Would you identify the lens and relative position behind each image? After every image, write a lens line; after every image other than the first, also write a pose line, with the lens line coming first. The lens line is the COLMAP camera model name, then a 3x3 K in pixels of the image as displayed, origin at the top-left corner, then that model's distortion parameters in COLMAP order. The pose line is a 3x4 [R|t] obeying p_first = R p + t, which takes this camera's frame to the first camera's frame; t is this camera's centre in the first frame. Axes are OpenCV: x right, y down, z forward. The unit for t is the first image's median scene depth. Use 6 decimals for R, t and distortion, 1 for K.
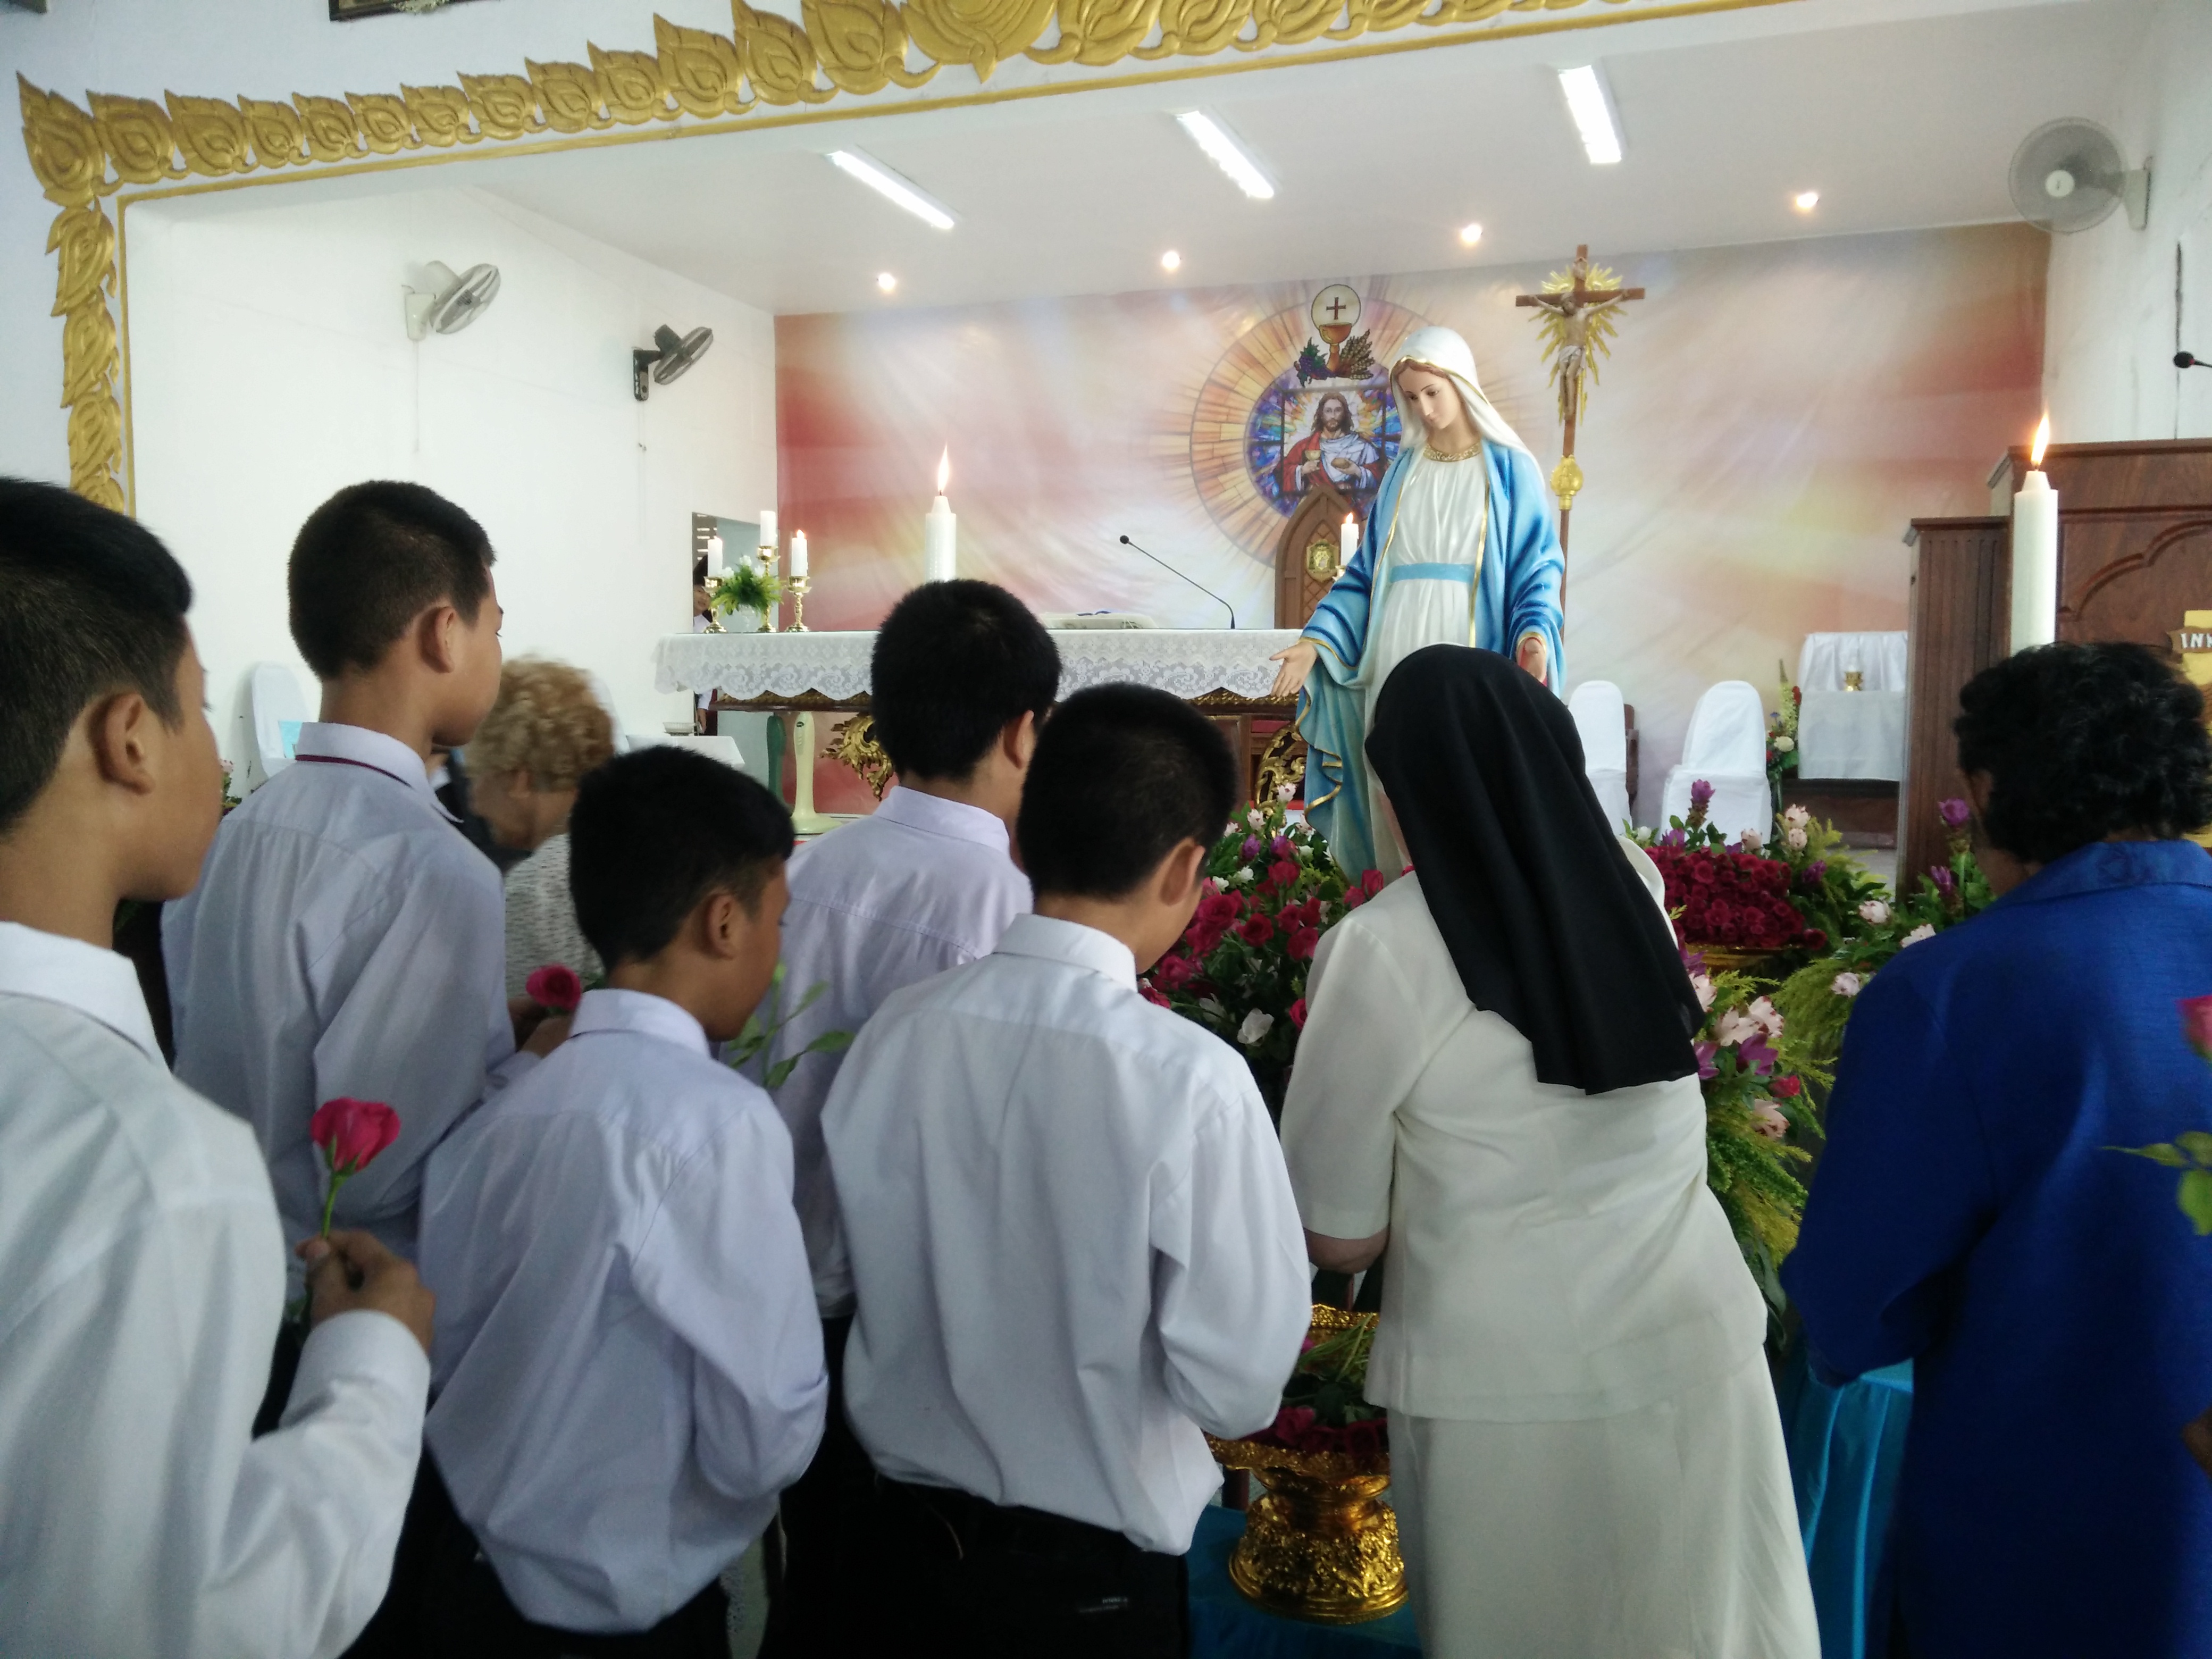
lens RADIAL K [[1796.6, 0, 1131.3], [0, 1796.6, 860.7], [0, 0, 1]] dist [0.077627, -0.092867]
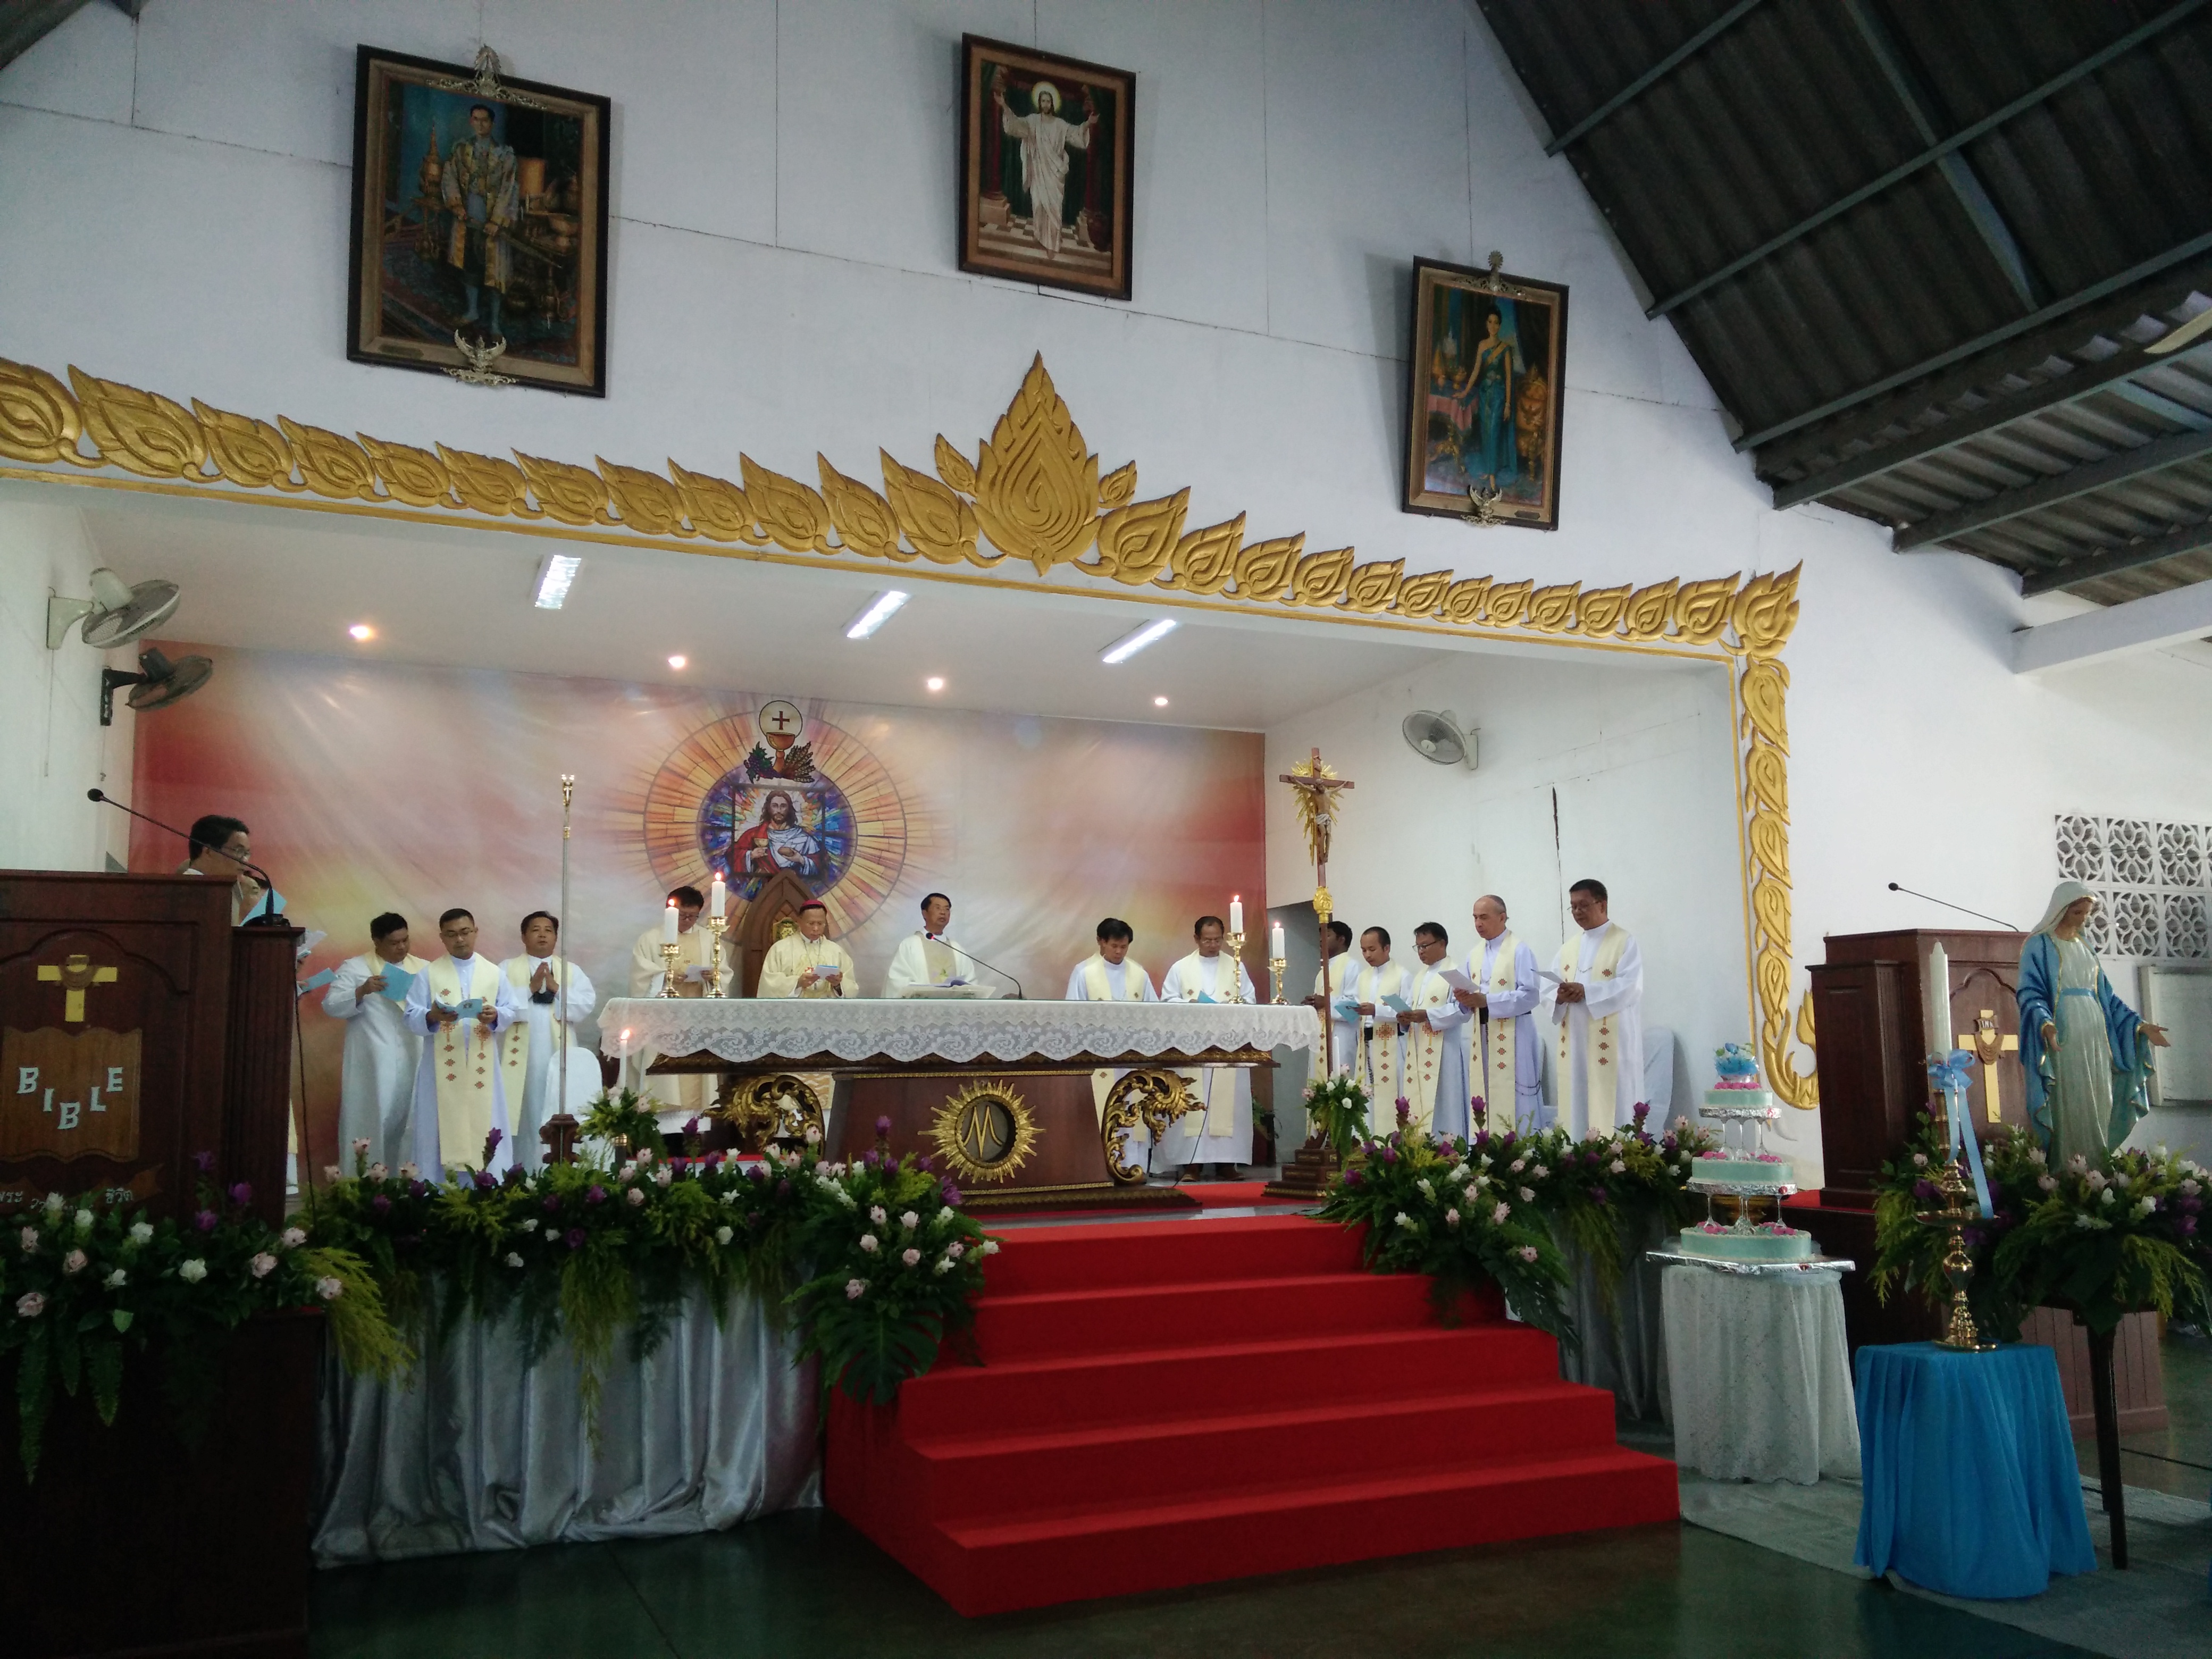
lens RADIAL K [[1796.6, 0, 1134.9], [0, 1796.6, 851.7], [0, 0, 1]] dist [0.077627, -0.092867]
pose [[0.709103, 0.070620, 0.701559, -0.795143], [0.073693, 0.982100, -0.173346, -0.011436], [-0.701243, 0.174620, 0.691206, 0.096068]]
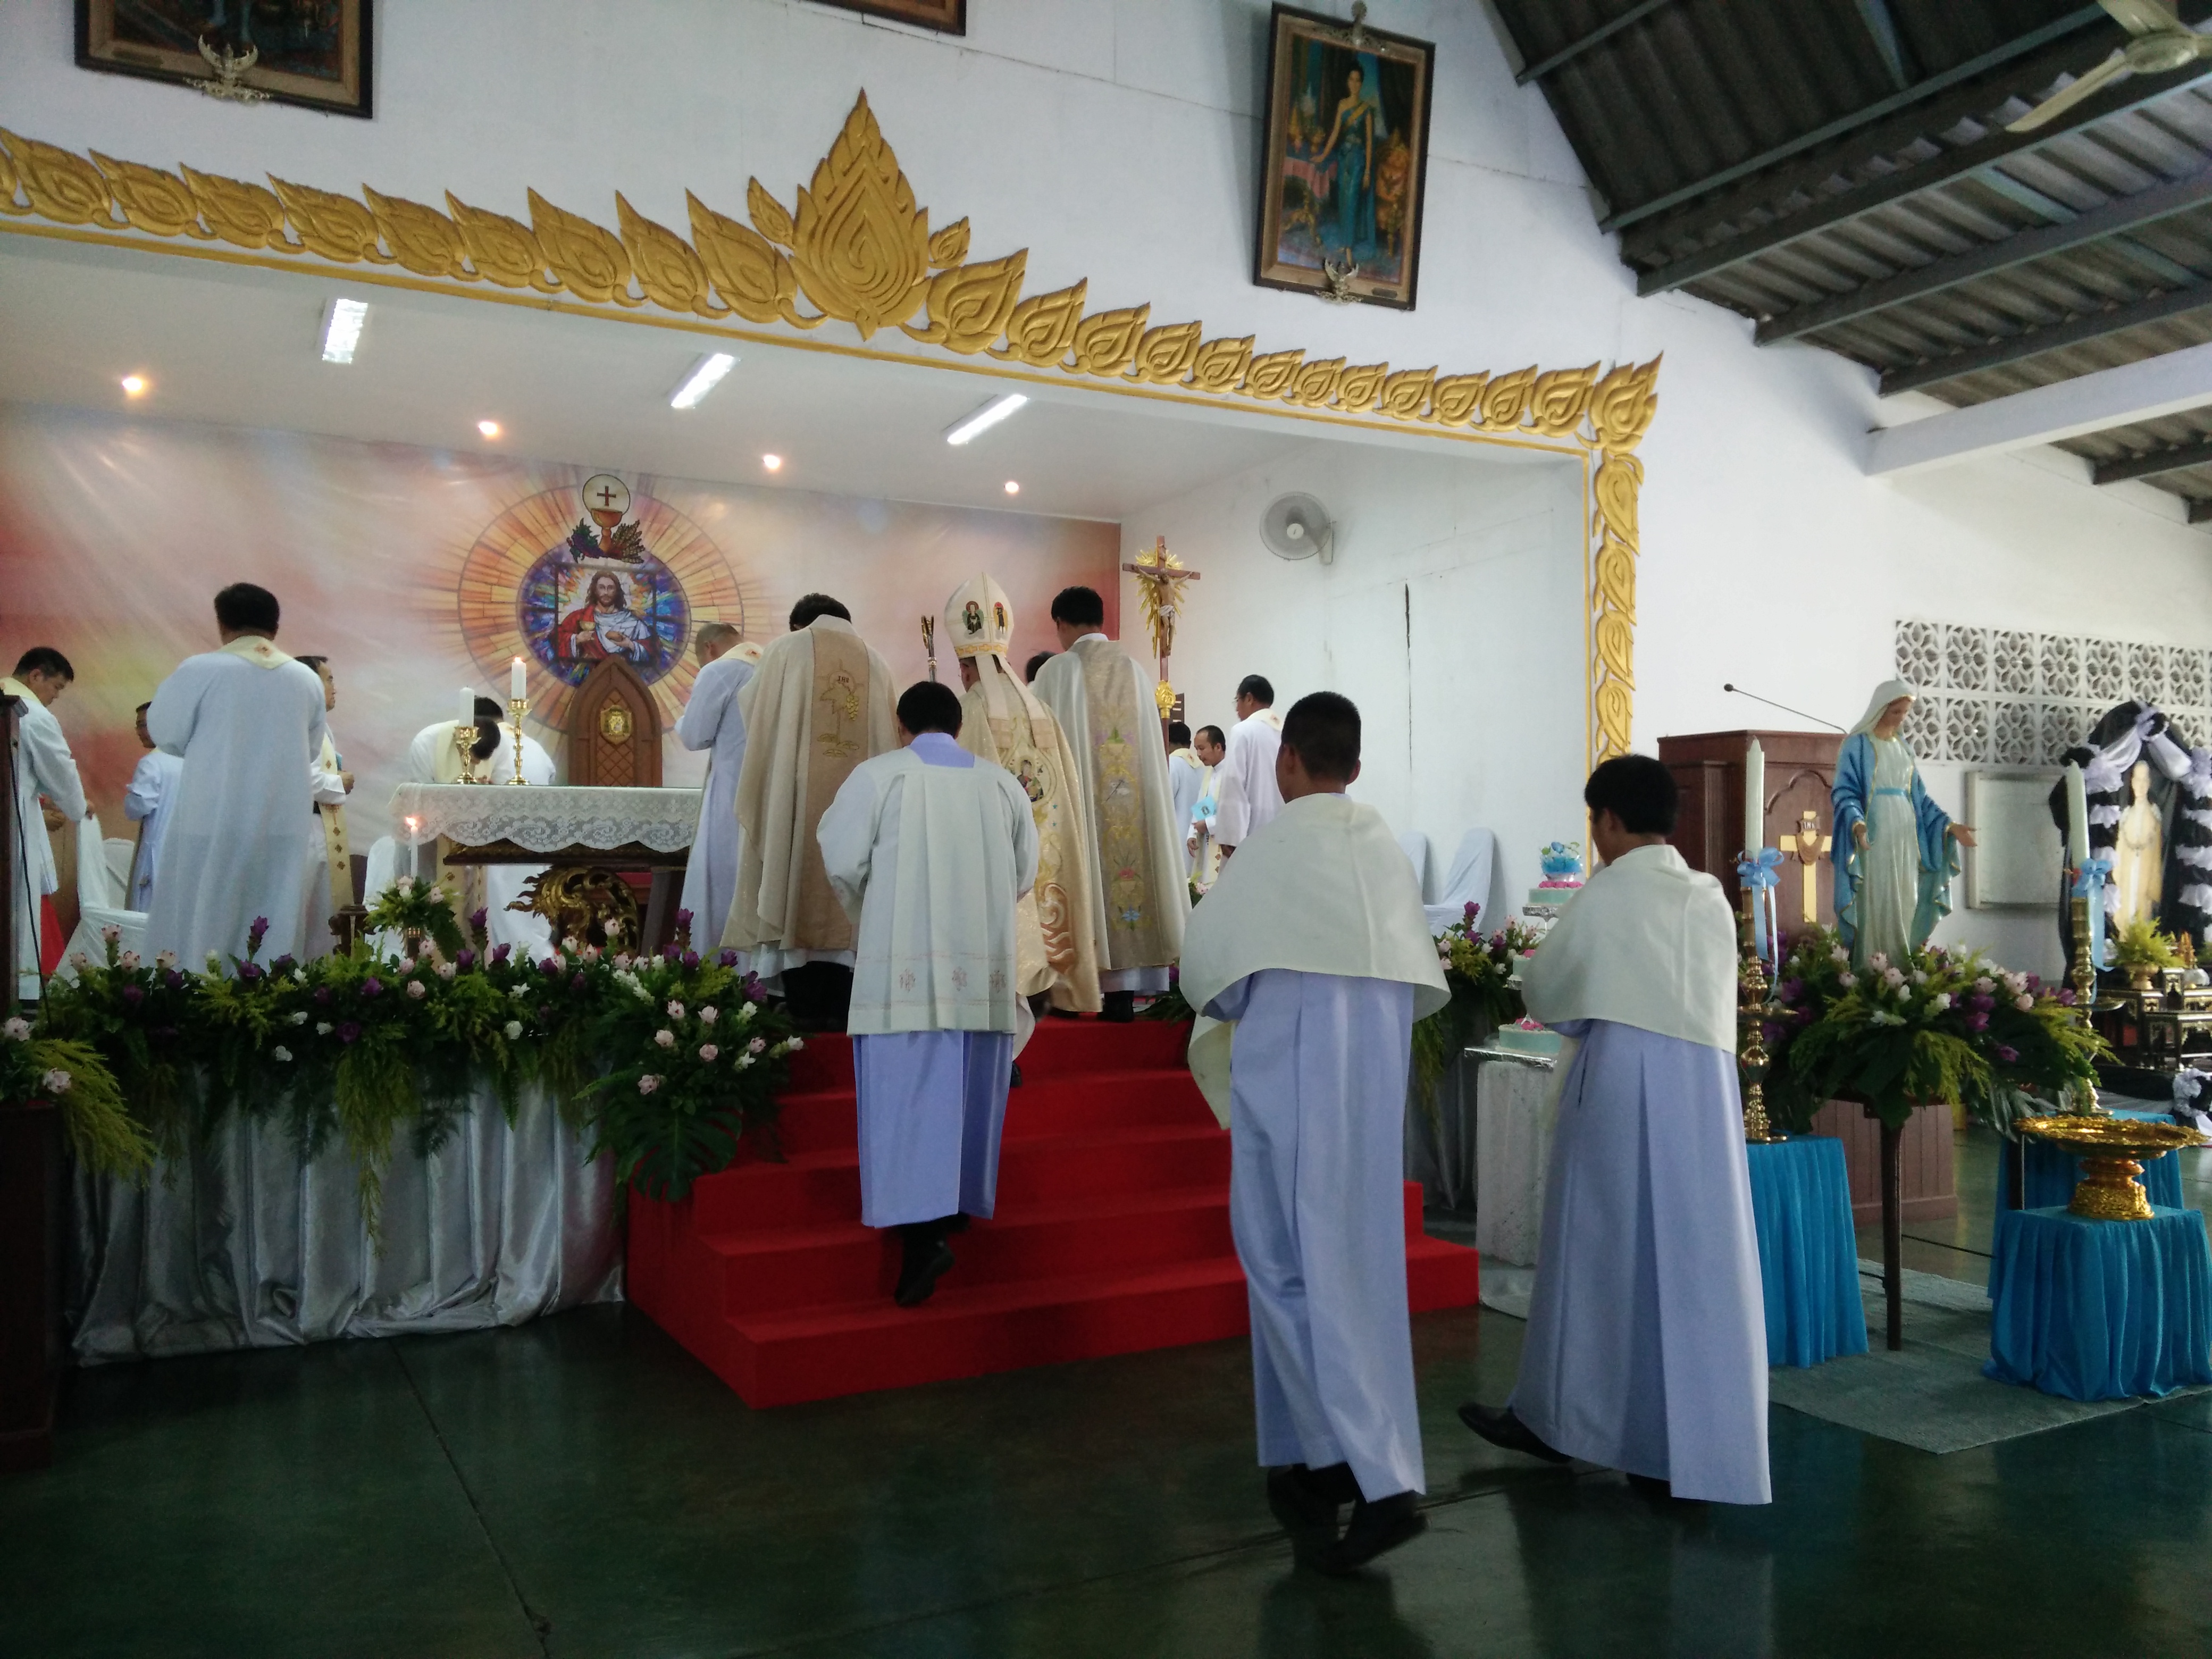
lens RADIAL K [[1796.6, 0, 1138.8], [0, 1796.6, 855.2], [0, 0, 1]] dist [0.077627, -0.092867]
pose [[0.658362, -0.001112, 0.752700, -0.750473], [0.067815, 0.996020, -0.057843, -0.007867], [-0.749640, 0.089126, 0.655817, 0.097932]]
